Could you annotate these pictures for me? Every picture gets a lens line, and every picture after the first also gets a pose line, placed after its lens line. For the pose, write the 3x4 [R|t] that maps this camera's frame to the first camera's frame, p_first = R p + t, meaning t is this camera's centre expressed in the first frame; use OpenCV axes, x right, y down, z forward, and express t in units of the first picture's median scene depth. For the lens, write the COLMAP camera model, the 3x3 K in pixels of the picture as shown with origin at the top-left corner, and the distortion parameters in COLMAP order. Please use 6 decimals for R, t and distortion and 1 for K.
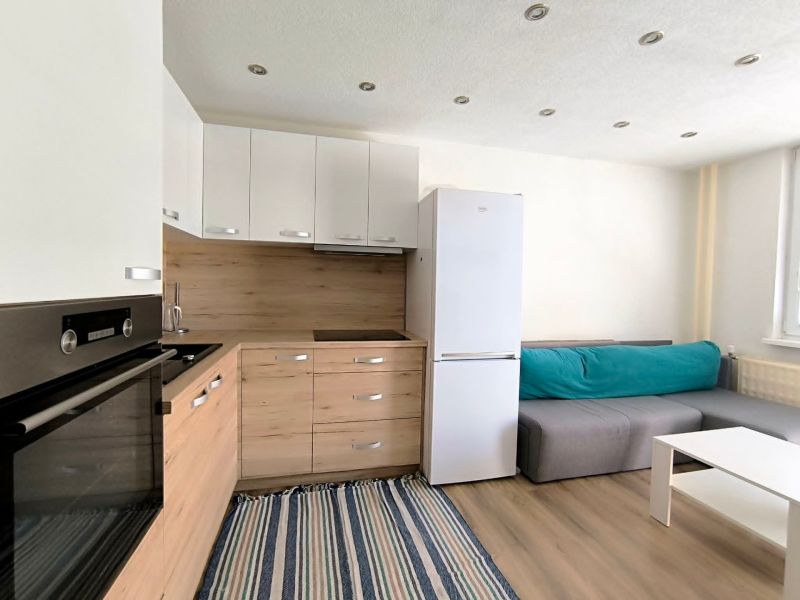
lens RADIAL K [[361.3, 0, 398.8], [0, 361.3, 302.2], [0, 0, 1]] dist [-0.029214, 0.014361]
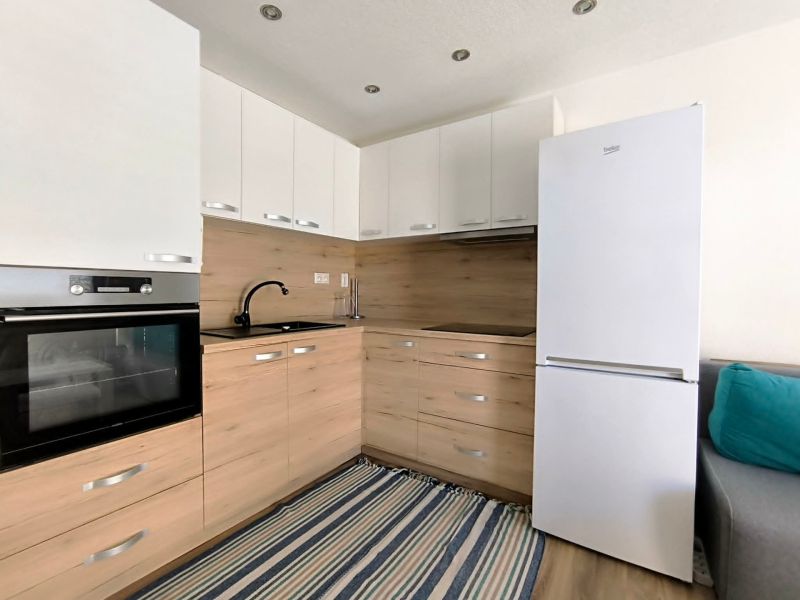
lens RADIAL K [[361.3, 0, 398.0], [0, 361.3, 300.3], [0, 0, 1]] dist [-0.029214, 0.014361]
pose [[0.680412, 0.000003, -0.732830, 0.436518], [-0.020438, 0.999611, -0.018972, 0.044524], [0.732545, 0.027886, 0.680147, 0.249058]]
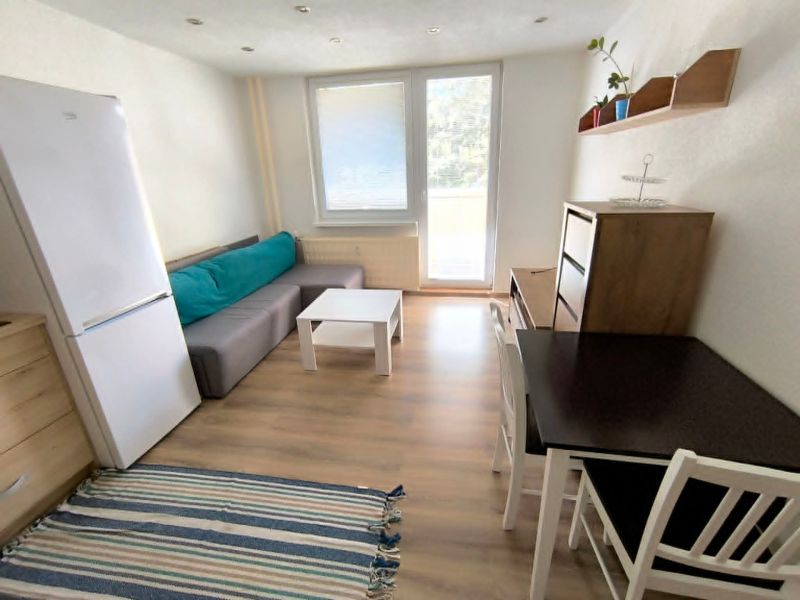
lens RADIAL K [[361.3, 0, 402.3], [0, 361.3, 299.4], [0, 0, 1]] dist [-0.029214, 0.014361]
pose [[0.394801, -0.344144, 0.851878, -0.225841], [0.073893, 0.936088, 0.343918, -0.107217], [-0.915790, -0.072831, 0.394999, 0.089664]]
